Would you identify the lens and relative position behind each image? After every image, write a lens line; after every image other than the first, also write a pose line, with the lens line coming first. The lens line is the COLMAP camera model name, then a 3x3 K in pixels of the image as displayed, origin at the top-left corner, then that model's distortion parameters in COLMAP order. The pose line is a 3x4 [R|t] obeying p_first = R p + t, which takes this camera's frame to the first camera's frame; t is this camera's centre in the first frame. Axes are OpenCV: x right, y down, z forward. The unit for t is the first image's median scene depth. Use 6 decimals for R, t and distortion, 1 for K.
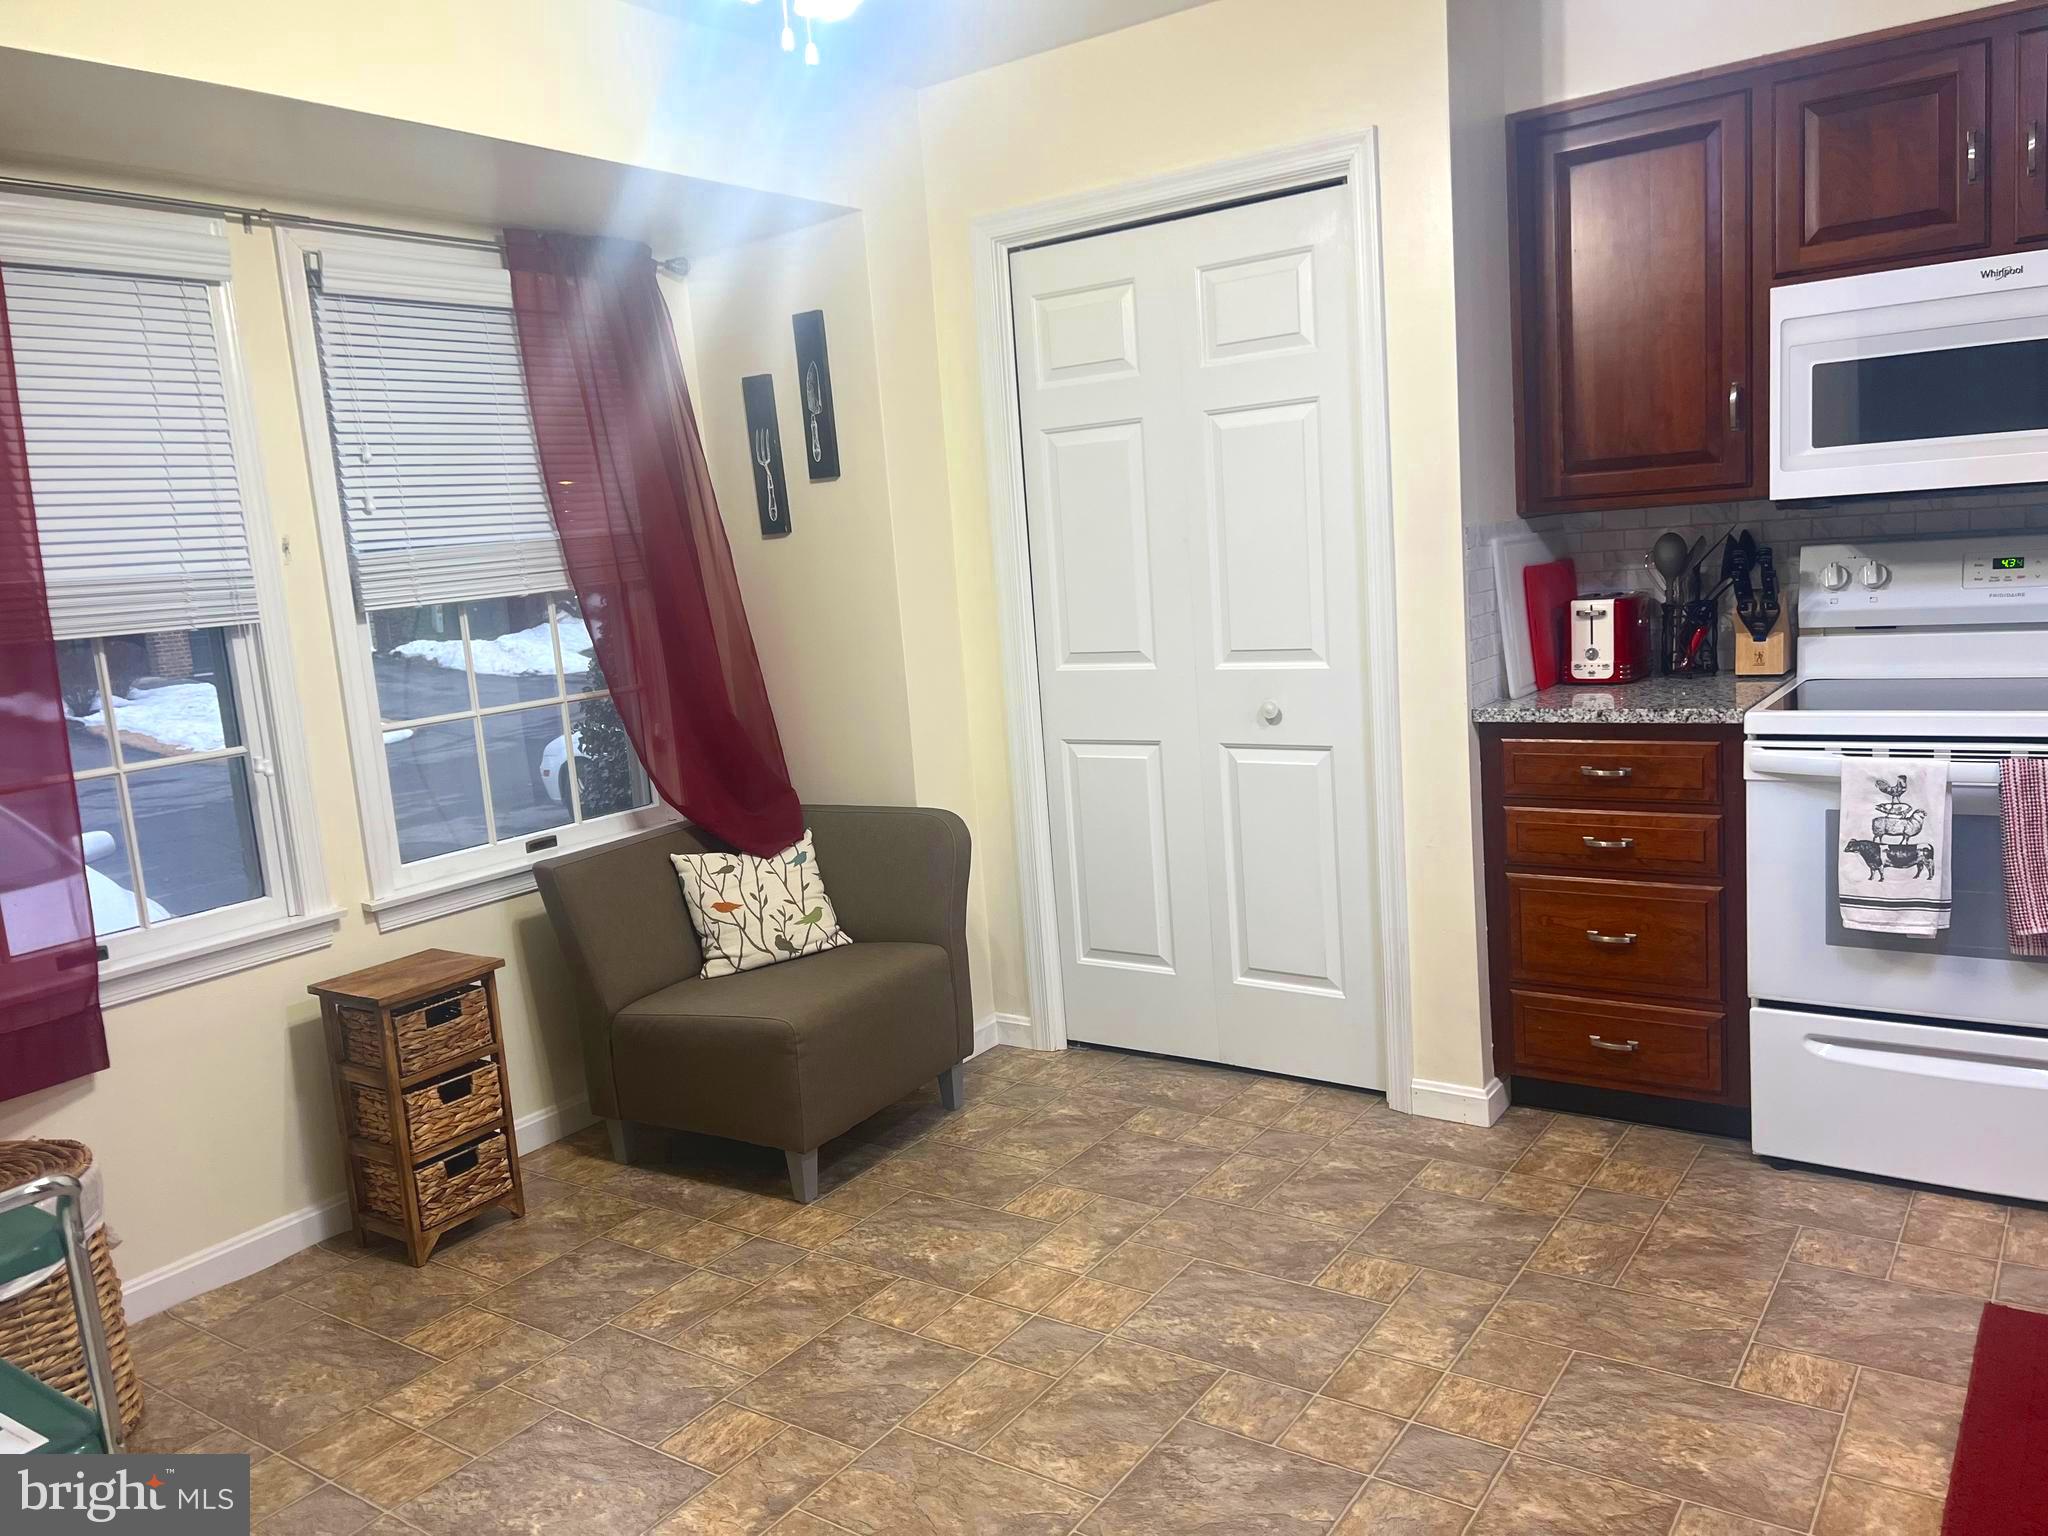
lens RADIAL K [[1538.7, 0, 1020.7], [0, 1538.7, 767.2], [0, 0, 1]] dist [0.029224, -0.014218]
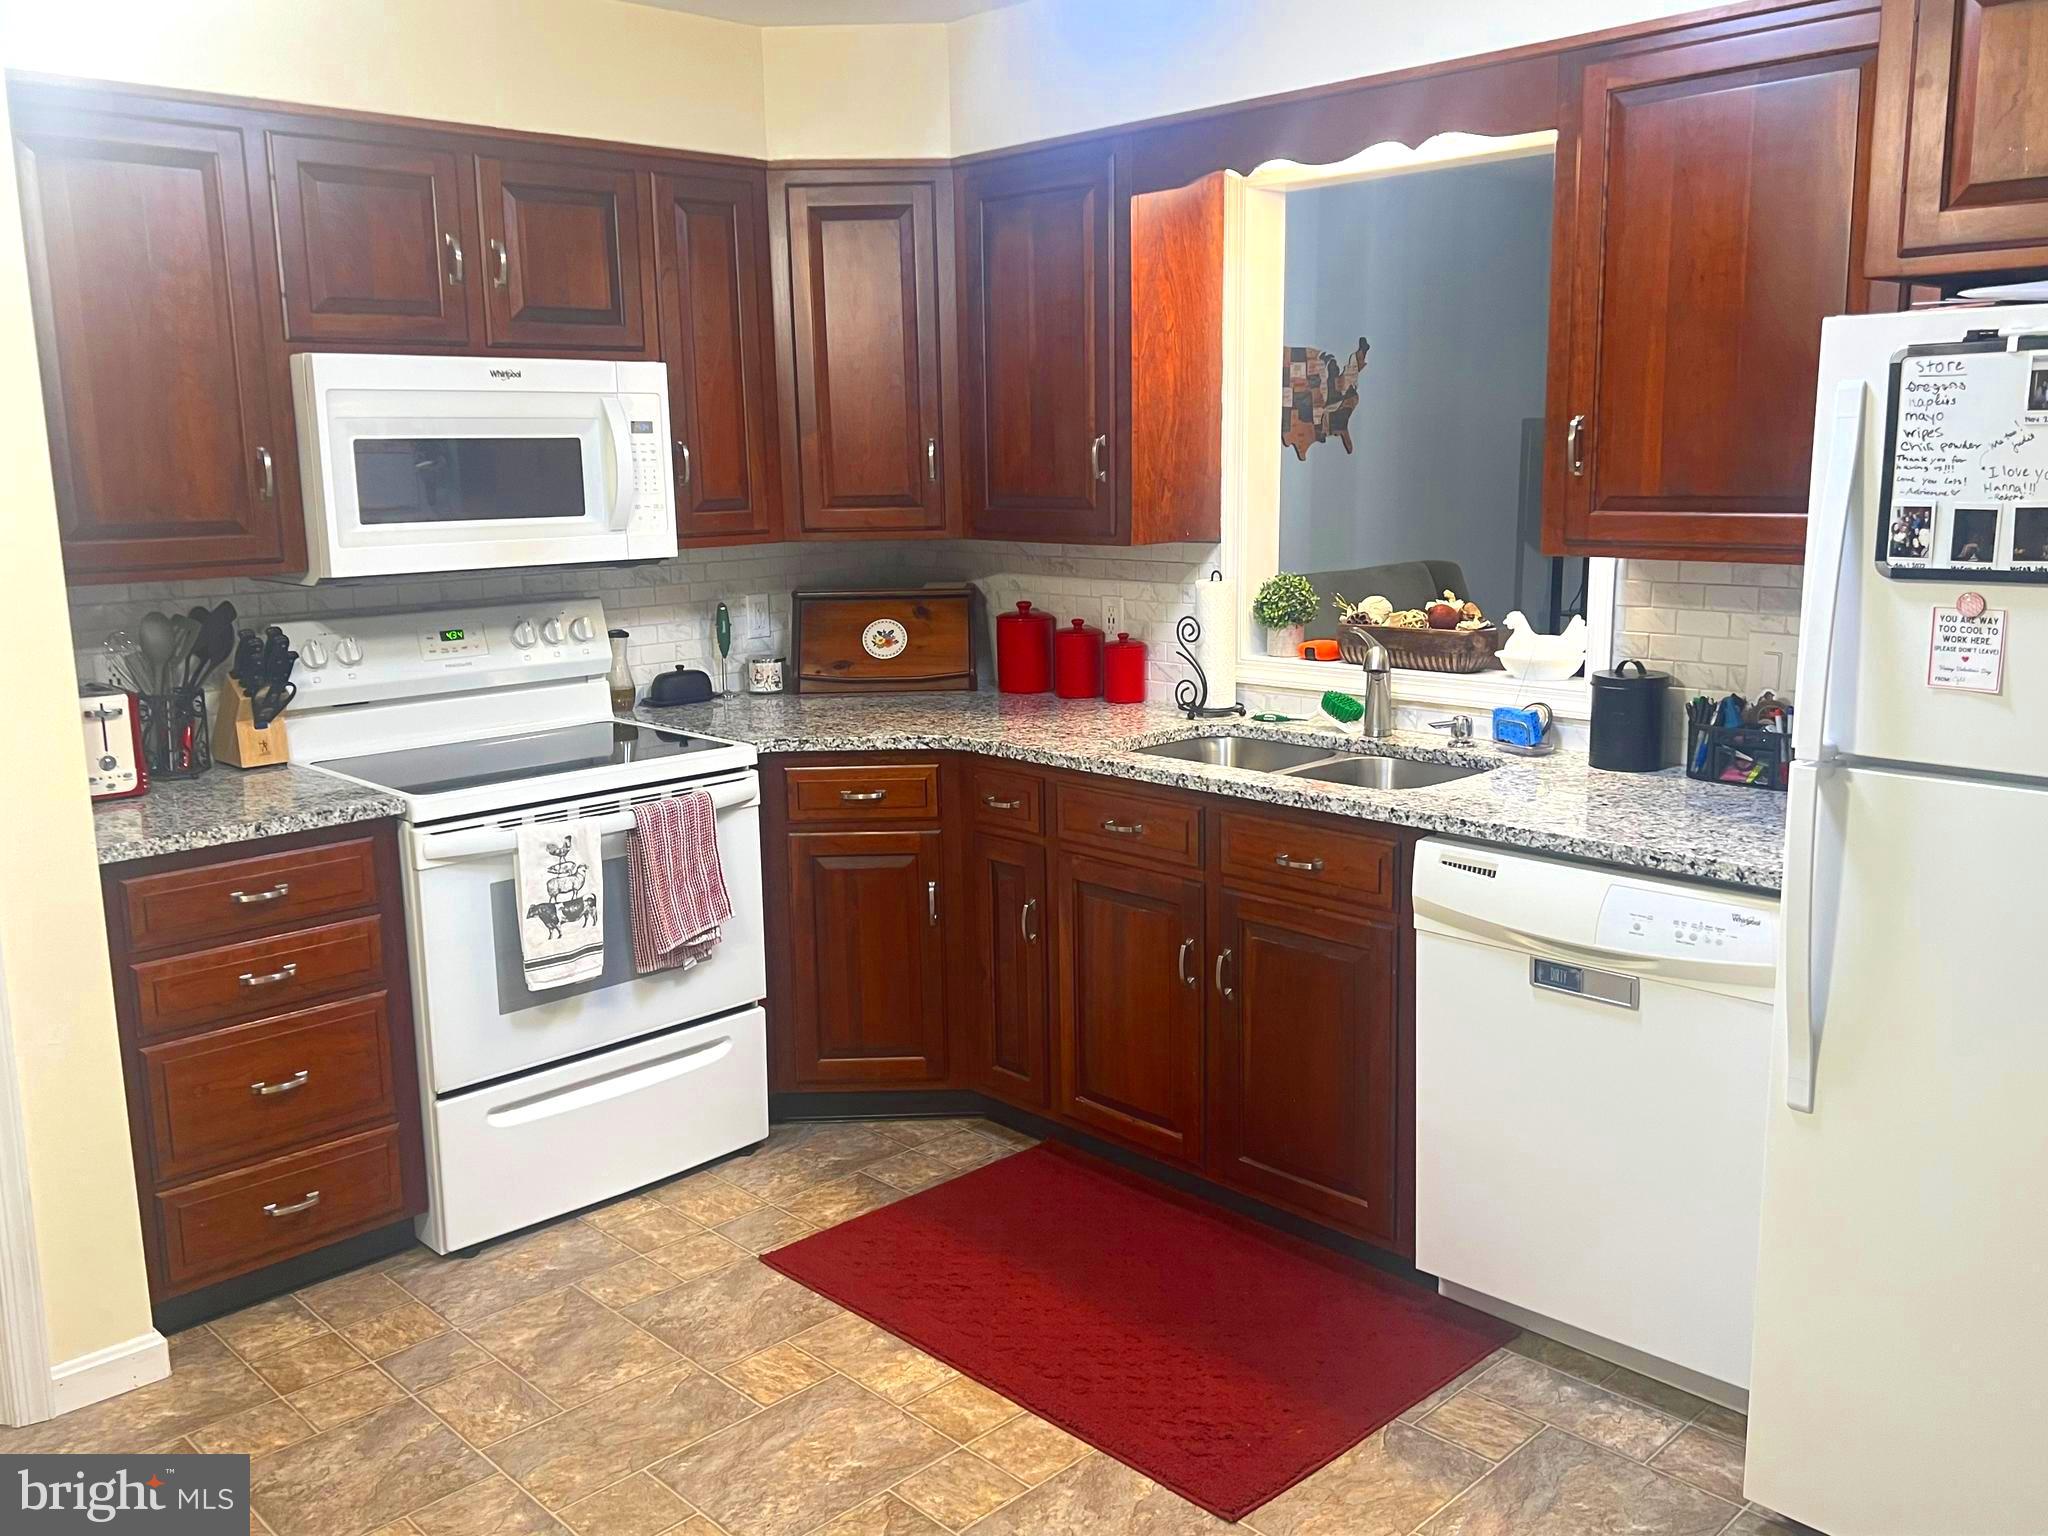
lens RADIAL K [[1709.0, 0, 1020.4], [0, 1709.0, 767.4], [0, 0, 1]] dist [0.032177, 0.004752]
pose [[0.192640, -0.113136, 0.974726, -0.485657], [0.151674, 0.984826, 0.084332, -0.087322], [-0.969477, 0.131595, 0.206877, 0.412384]]
